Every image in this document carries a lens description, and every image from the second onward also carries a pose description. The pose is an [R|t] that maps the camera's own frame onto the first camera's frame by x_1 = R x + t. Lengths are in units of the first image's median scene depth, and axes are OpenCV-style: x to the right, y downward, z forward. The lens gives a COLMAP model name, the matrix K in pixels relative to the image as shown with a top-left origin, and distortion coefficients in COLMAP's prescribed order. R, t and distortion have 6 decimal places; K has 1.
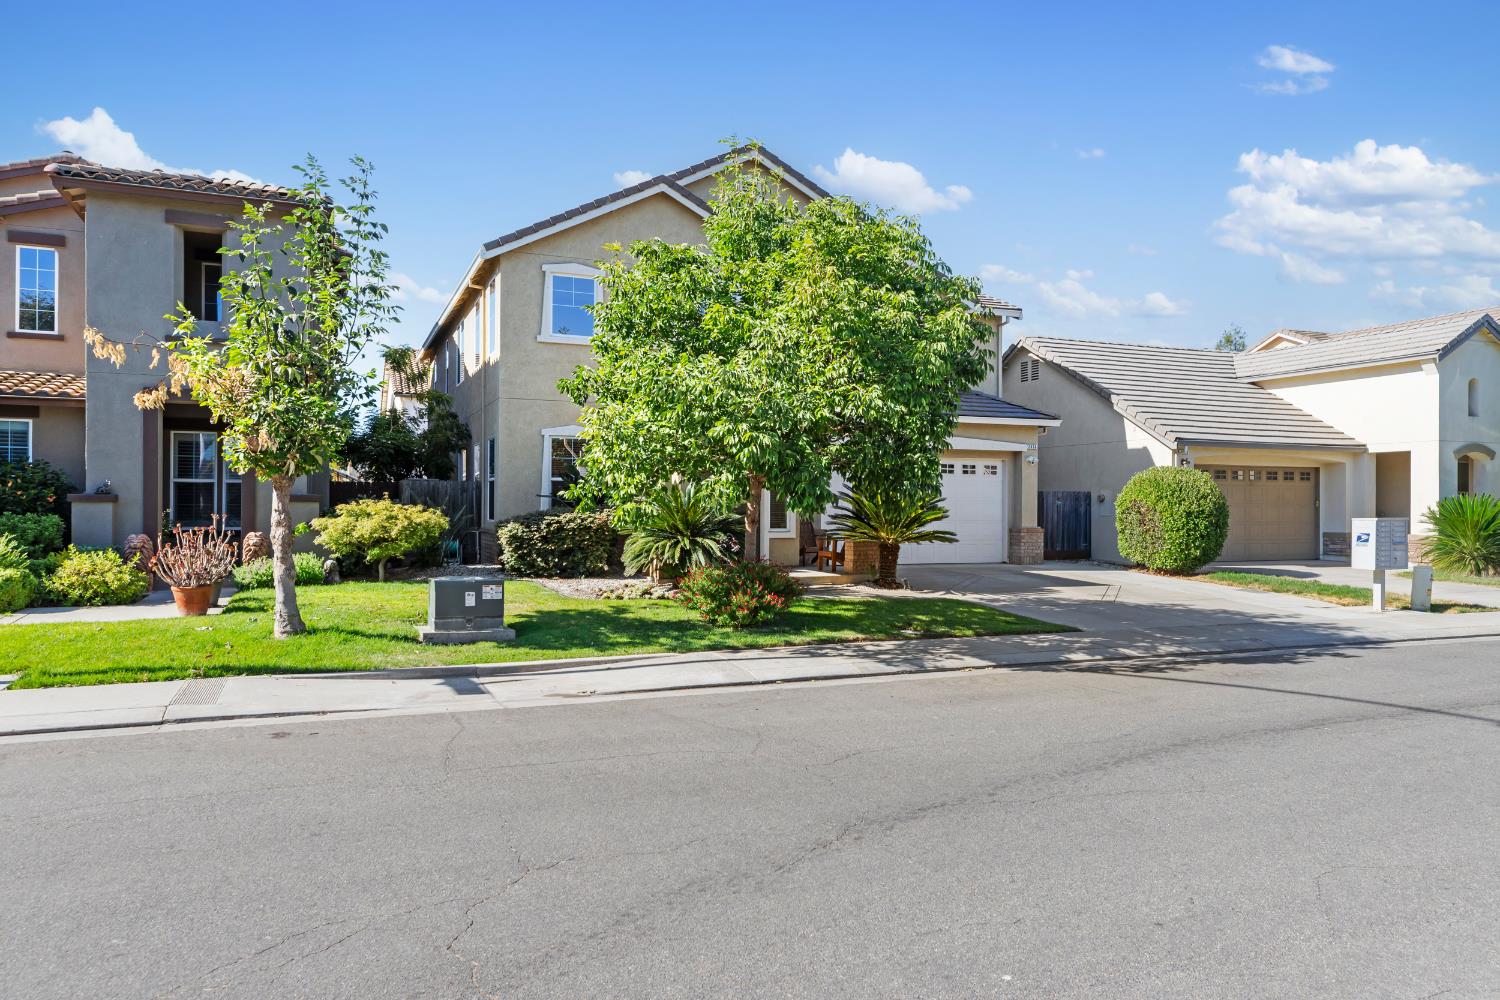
lens RADIAL K [[984.0, 0, 750.0], [0, 984.0, 500.0], [0, 0, 1]] dist [0.000166, -0.000019]
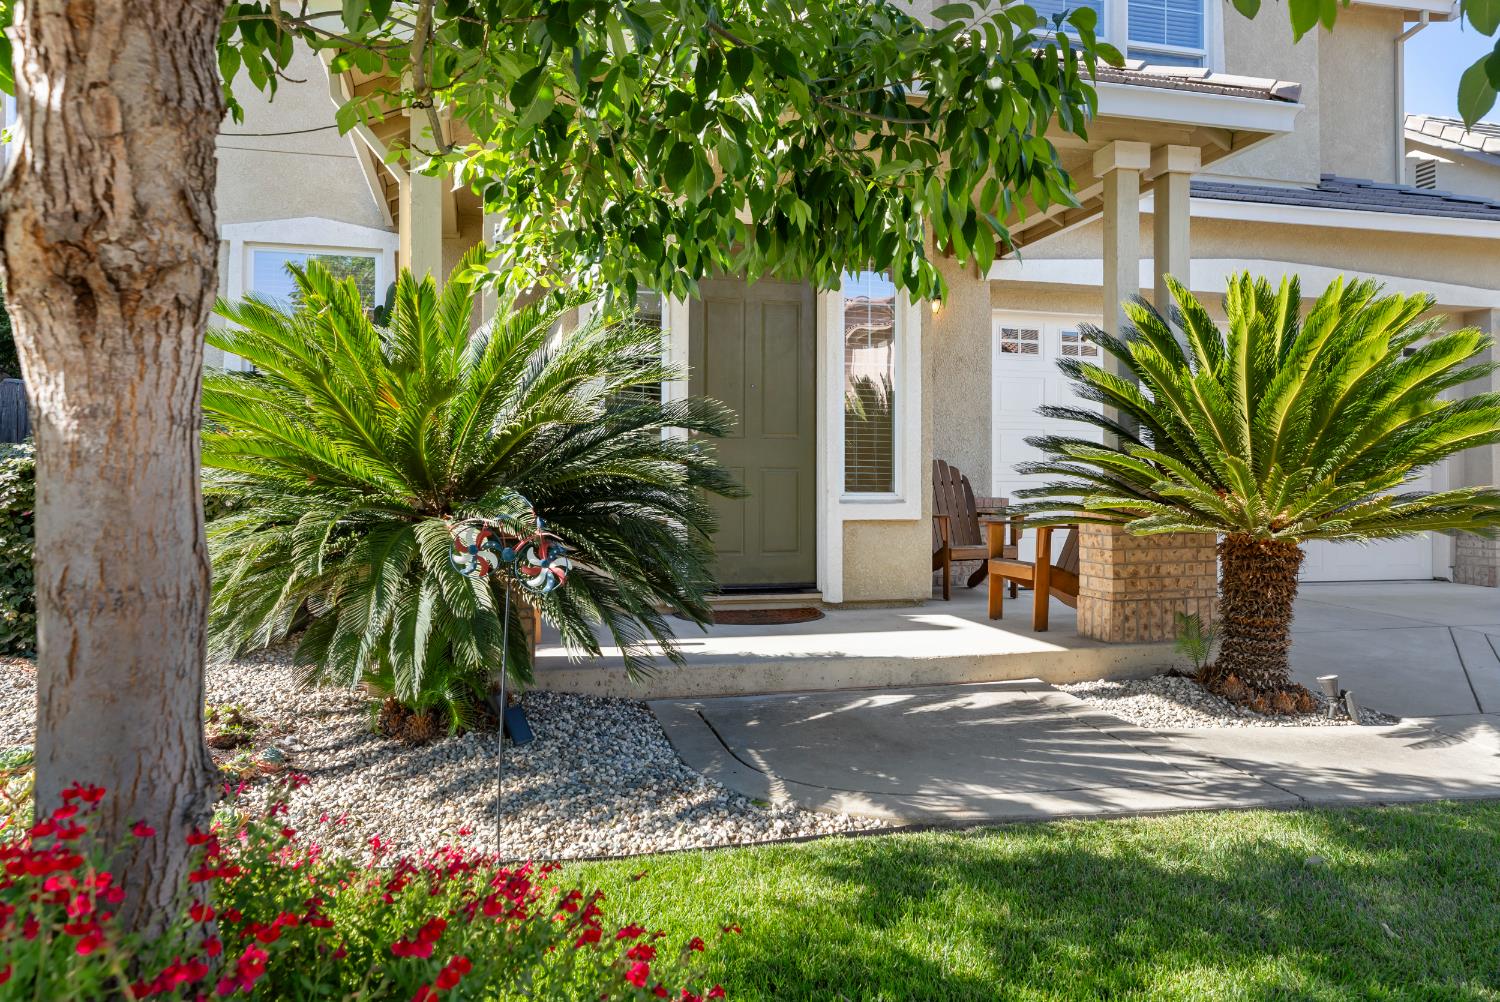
lens RADIAL K [[1091.4, 0, 750.0], [0, 1091.4, 501.0], [0, 0, 1]] dist [-0.004533, -0.001829]
pose [[0.990550, -0.003050, -0.137119, 0.039034], [0.005626, 0.999815, 0.018398, 0.024256], [0.137037, -0.018996, 0.990384, 0.601952]]
